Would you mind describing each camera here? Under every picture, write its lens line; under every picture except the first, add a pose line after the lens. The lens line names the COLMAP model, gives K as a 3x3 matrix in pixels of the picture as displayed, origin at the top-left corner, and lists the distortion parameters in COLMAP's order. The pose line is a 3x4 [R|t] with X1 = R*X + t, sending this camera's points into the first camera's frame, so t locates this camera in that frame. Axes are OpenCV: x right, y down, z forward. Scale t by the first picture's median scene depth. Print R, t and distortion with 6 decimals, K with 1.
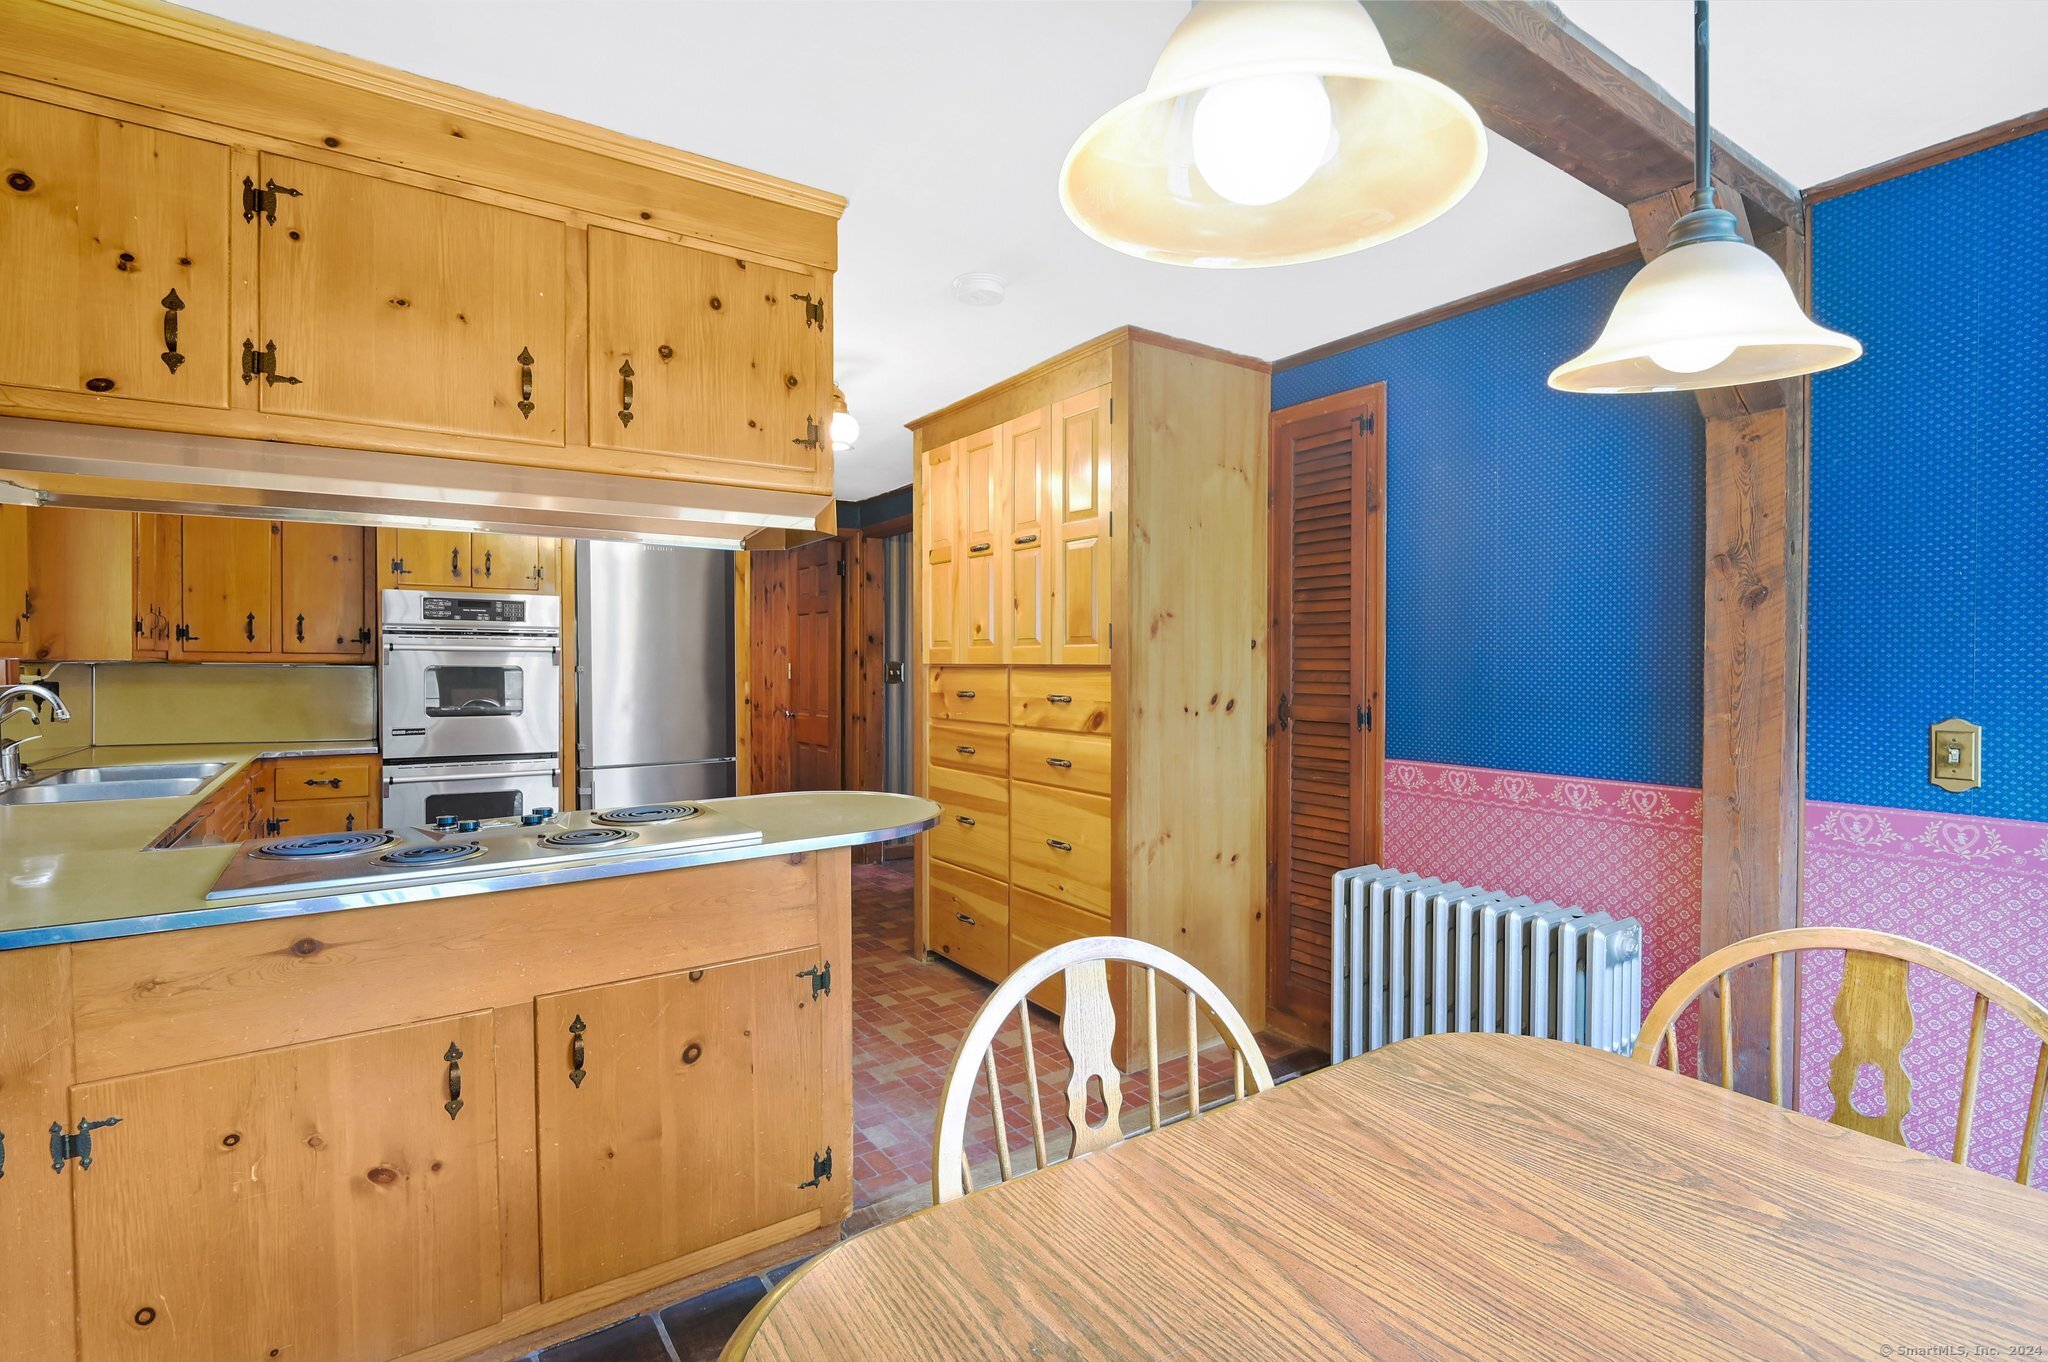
lens RADIAL K [[956.3, 0, 1006.6], [0, 956.3, 673.0], [0, 0, 1]] dist [-0.002149, -0.002756]
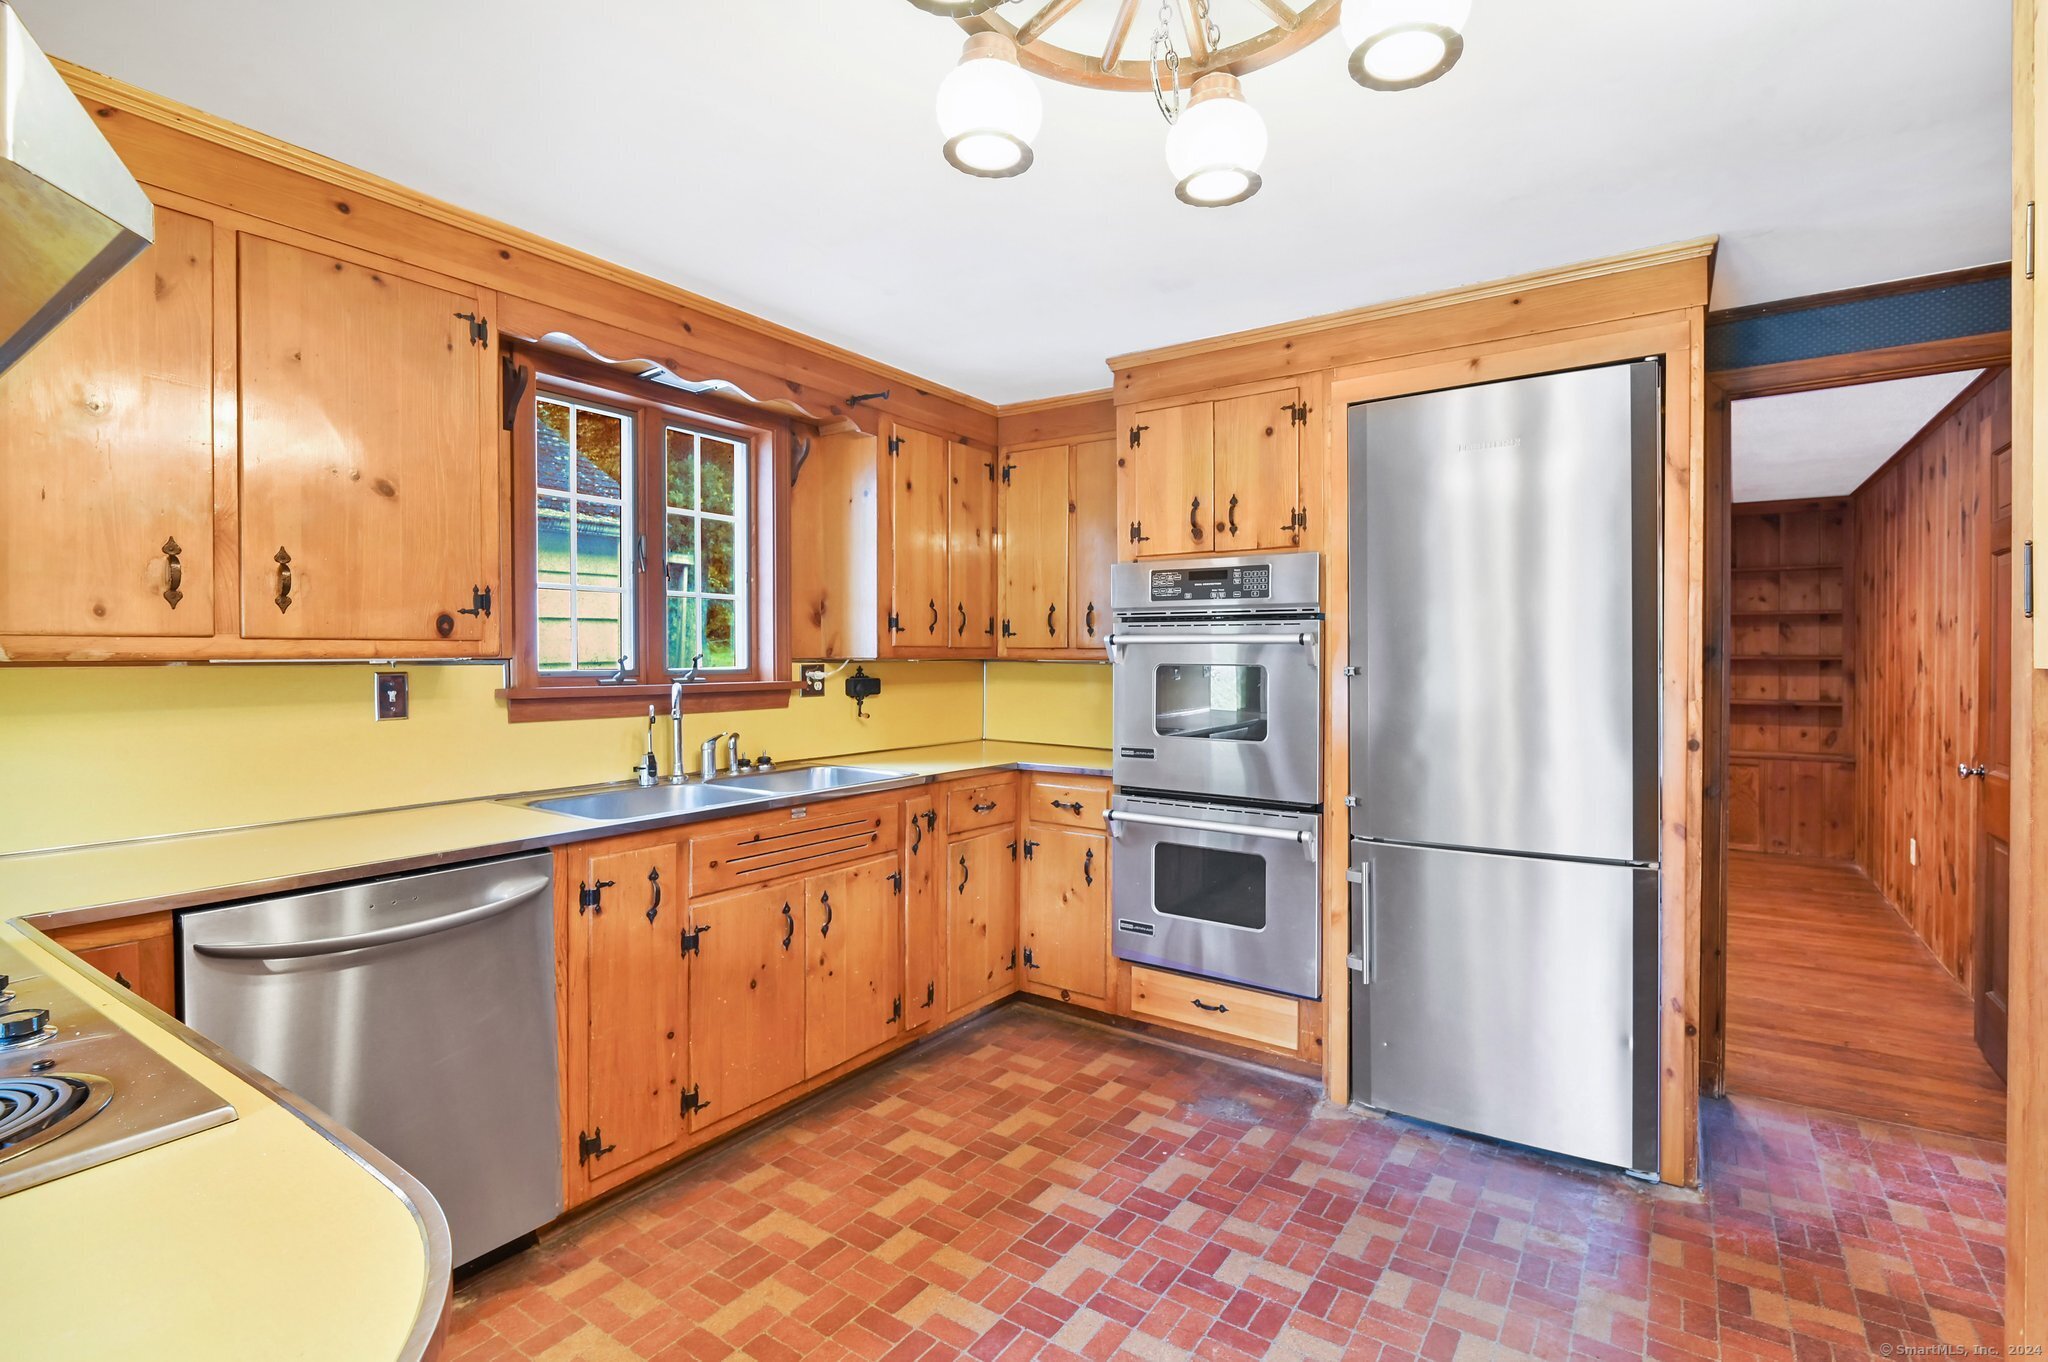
lens RADIAL K [[956.3, 0, 1105.6], [0, 956.3, 663.2], [0, 0, 1]] dist [-0.002149, -0.002756]
pose [[0.410500, 0.005495, -0.911844, 0.057193], [-0.009378, 0.999954, 0.001804, -0.013179], [0.911813, 0.007811, 0.410532, 0.923527]]
